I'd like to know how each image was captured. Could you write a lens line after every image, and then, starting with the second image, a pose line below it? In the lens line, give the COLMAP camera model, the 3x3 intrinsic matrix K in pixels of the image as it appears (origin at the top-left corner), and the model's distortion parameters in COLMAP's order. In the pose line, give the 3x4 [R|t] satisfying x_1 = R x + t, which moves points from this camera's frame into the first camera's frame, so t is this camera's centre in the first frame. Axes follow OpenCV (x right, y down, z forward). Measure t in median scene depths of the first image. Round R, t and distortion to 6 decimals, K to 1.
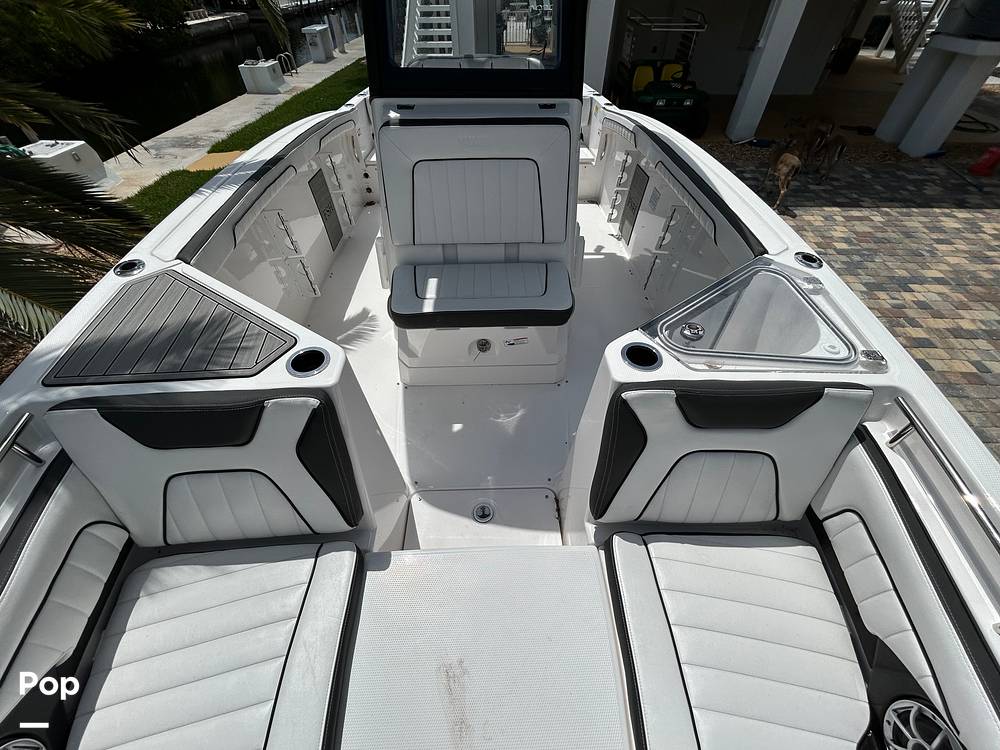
lens RADIAL K [[388.1, 0, 502.9], [0, 388.1, 371.1], [0, 0, 1]] dist [0.000986, 0.000089]
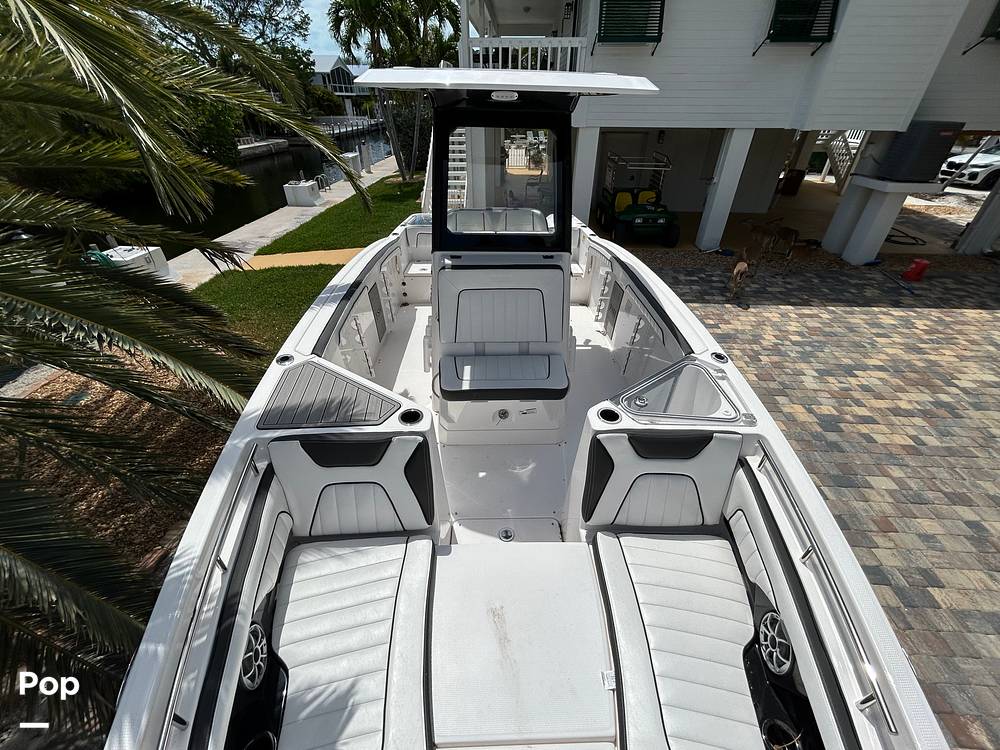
lens RADIAL K [[404.1, 0, 500.0], [0, 404.1, 375.0], [0, 0, 1]] dist [-0.001232, -0.000069]
pose [[0.999969, 0.007795, 0.001355, -0.046438], [-0.007385, 0.981006, -0.193835, 0.052327], [-0.002840, 0.193819, 0.981033, -0.294806]]
